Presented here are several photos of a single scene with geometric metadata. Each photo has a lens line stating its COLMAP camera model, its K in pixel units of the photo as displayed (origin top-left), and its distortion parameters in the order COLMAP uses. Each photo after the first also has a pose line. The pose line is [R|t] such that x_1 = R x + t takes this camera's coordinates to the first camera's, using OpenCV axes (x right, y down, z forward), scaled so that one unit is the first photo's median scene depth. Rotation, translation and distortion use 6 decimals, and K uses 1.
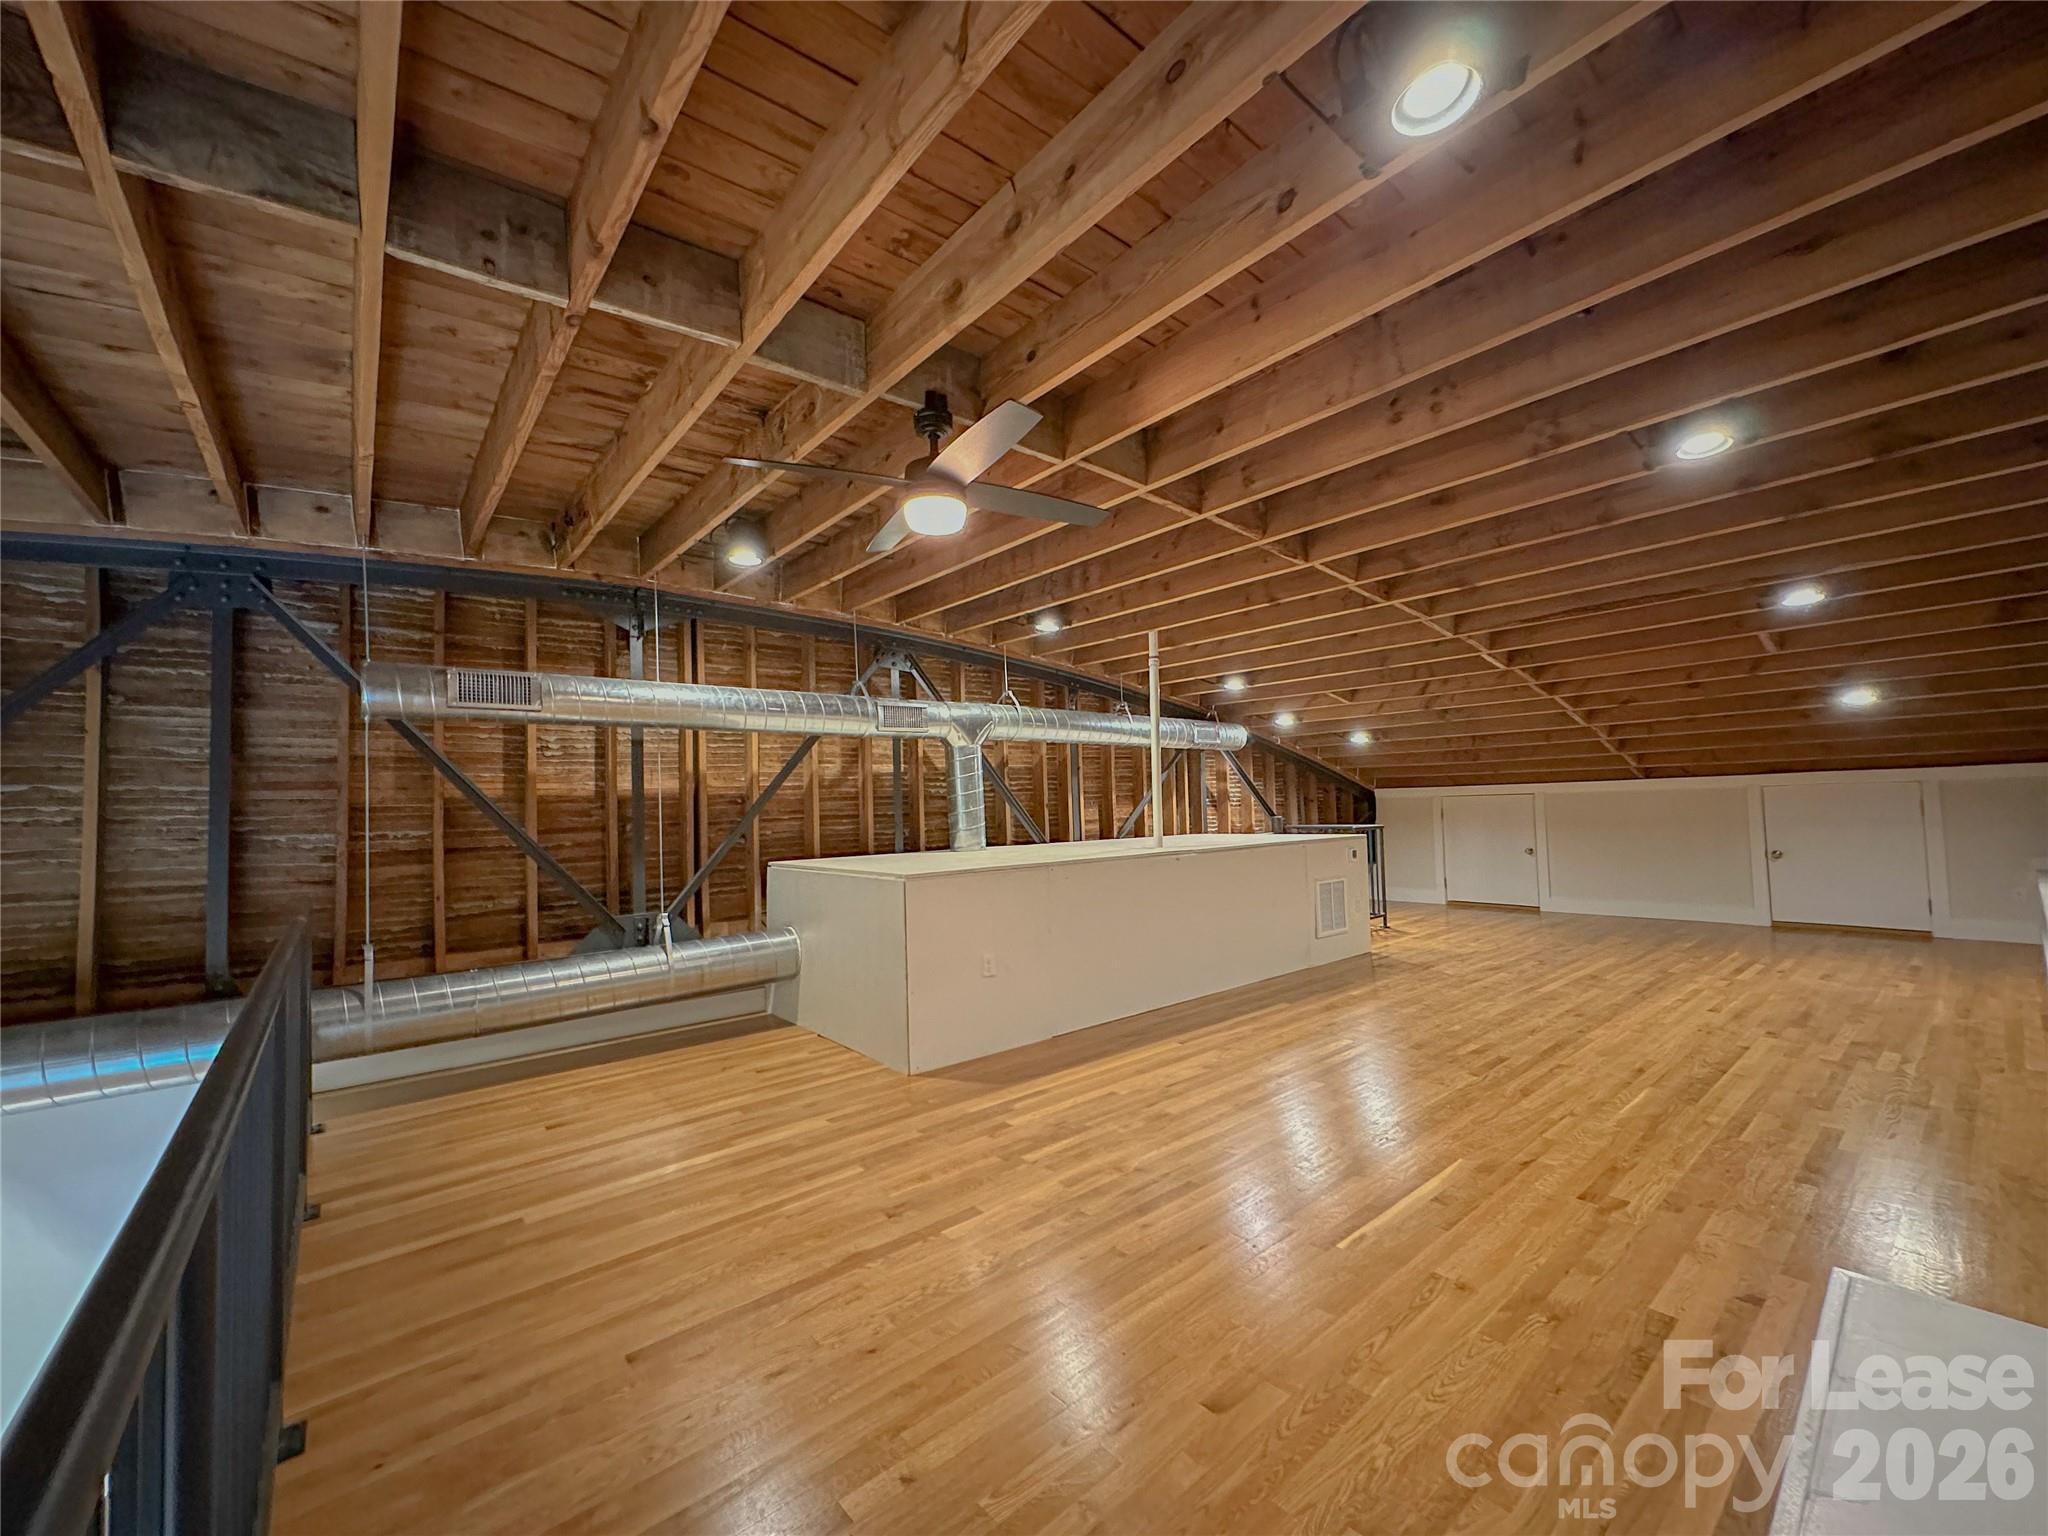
lens RADIAL K [[816.1, 0, 1031.1], [0, 816.1, 769.5], [0, 0, 1]] dist [-0.001829, 0.000114]
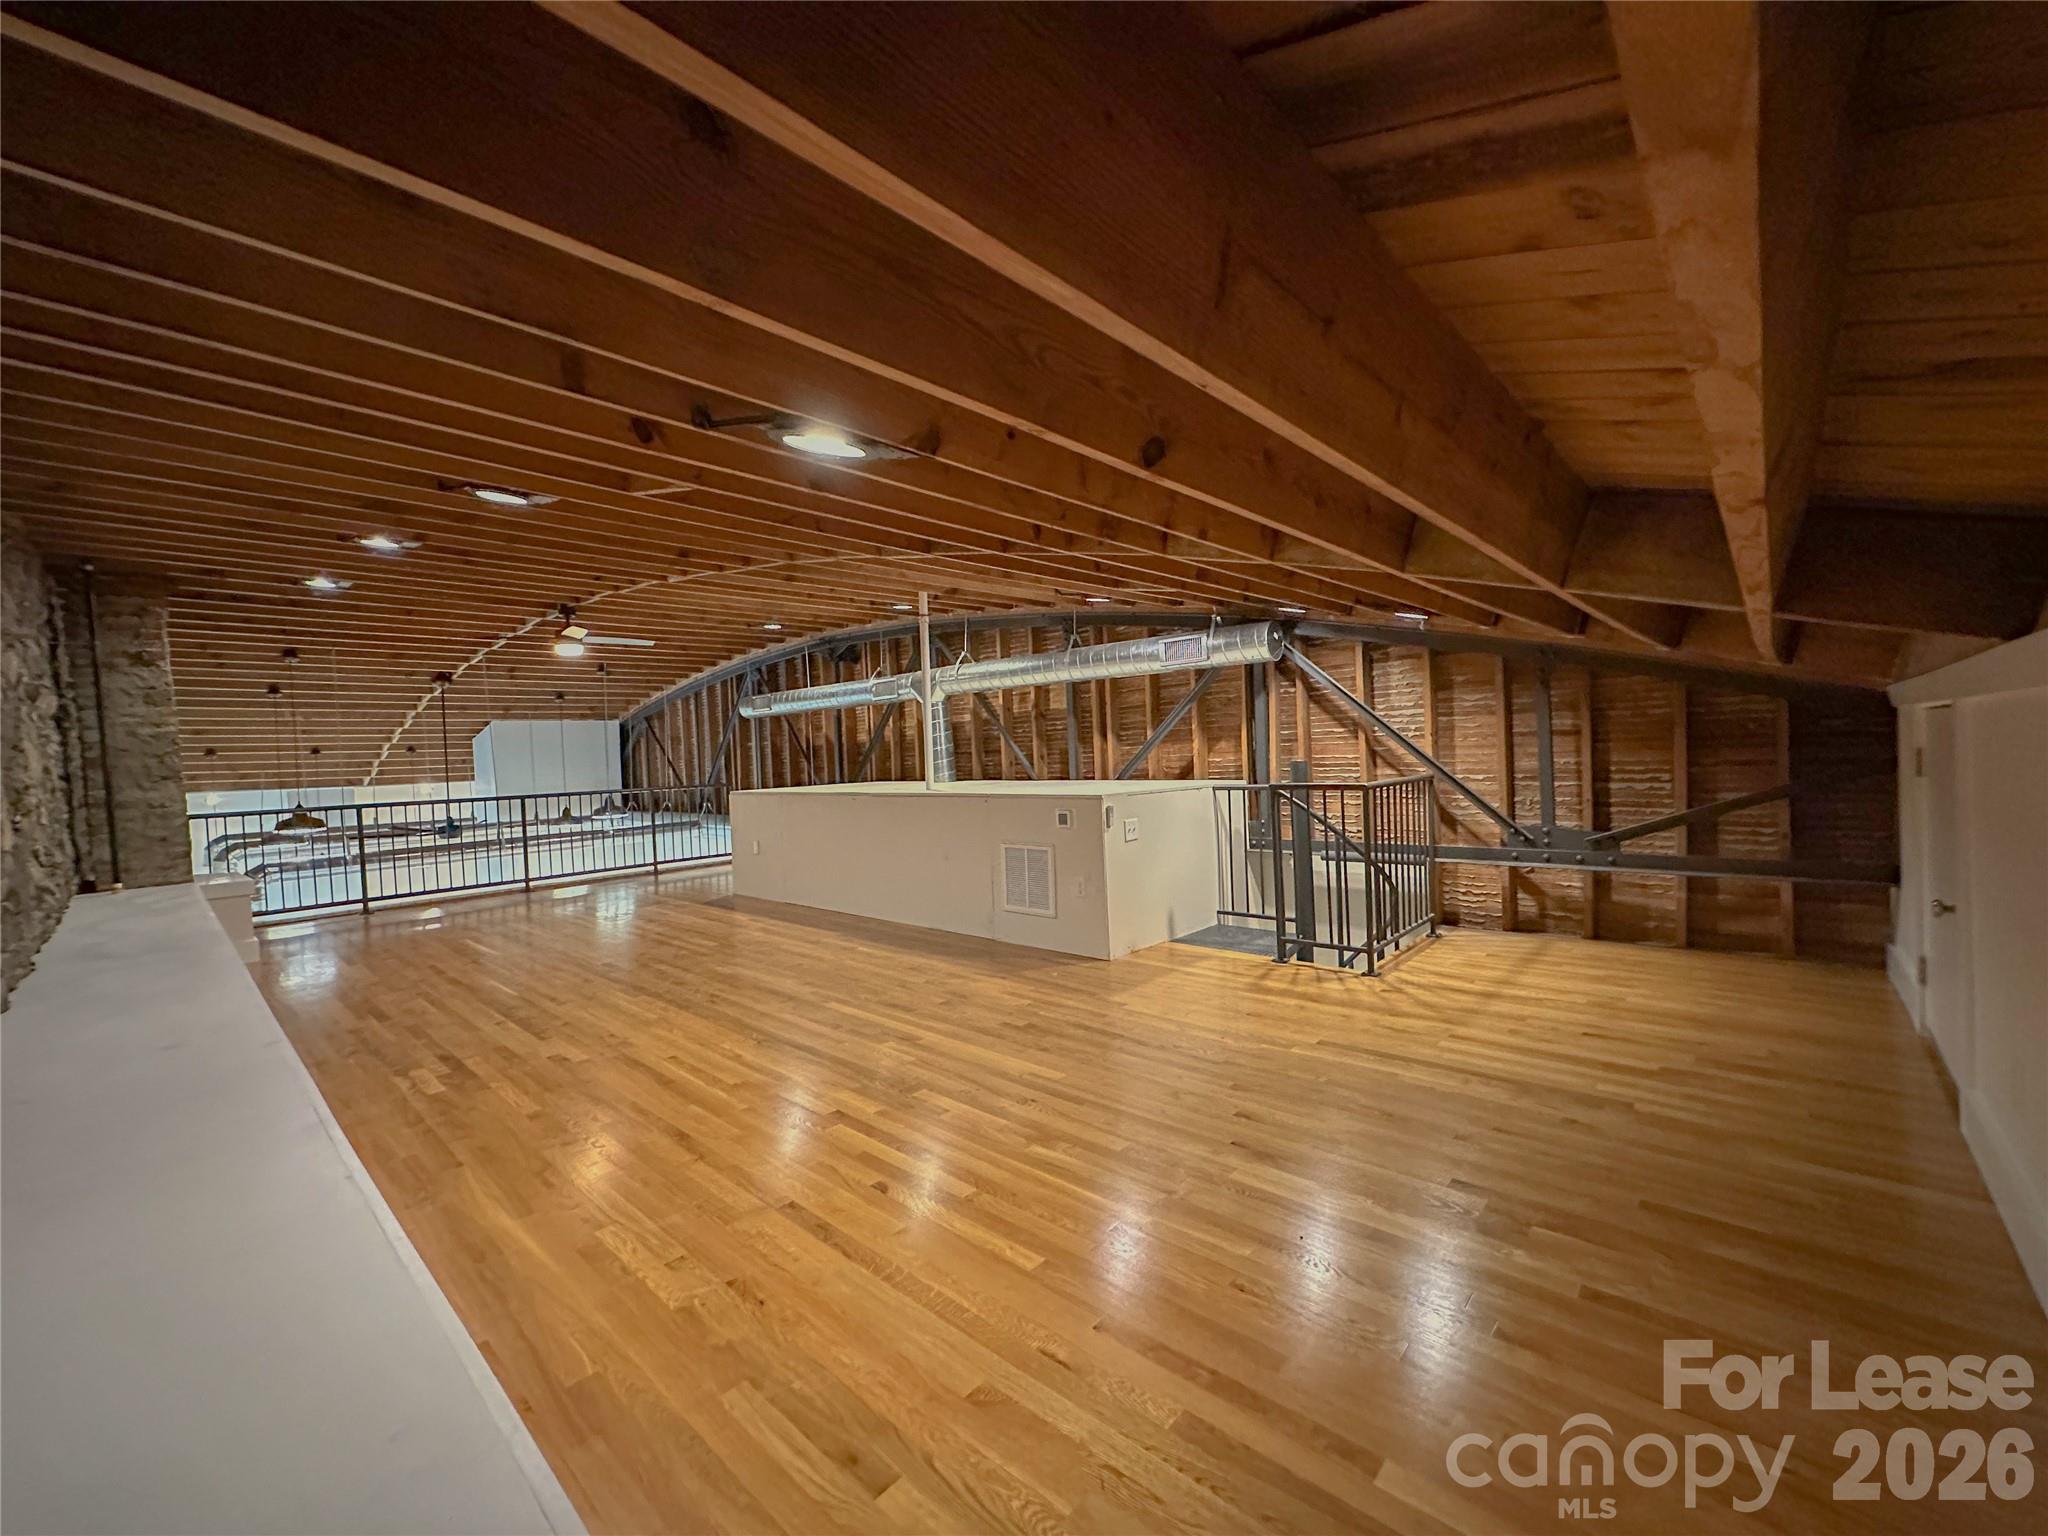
lens RADIAL K [[816.1, 0, 1031.1], [0, 816.1, 769.5], [0, 0, 1]] dist [-0.001829, 0.000114]
pose [[0.131863, 0.040857, -0.990426, 1.256860], [0.076583, 0.995744, 0.051272, 0.023338], [0.988305, -0.082611, 0.128173, 0.980476]]
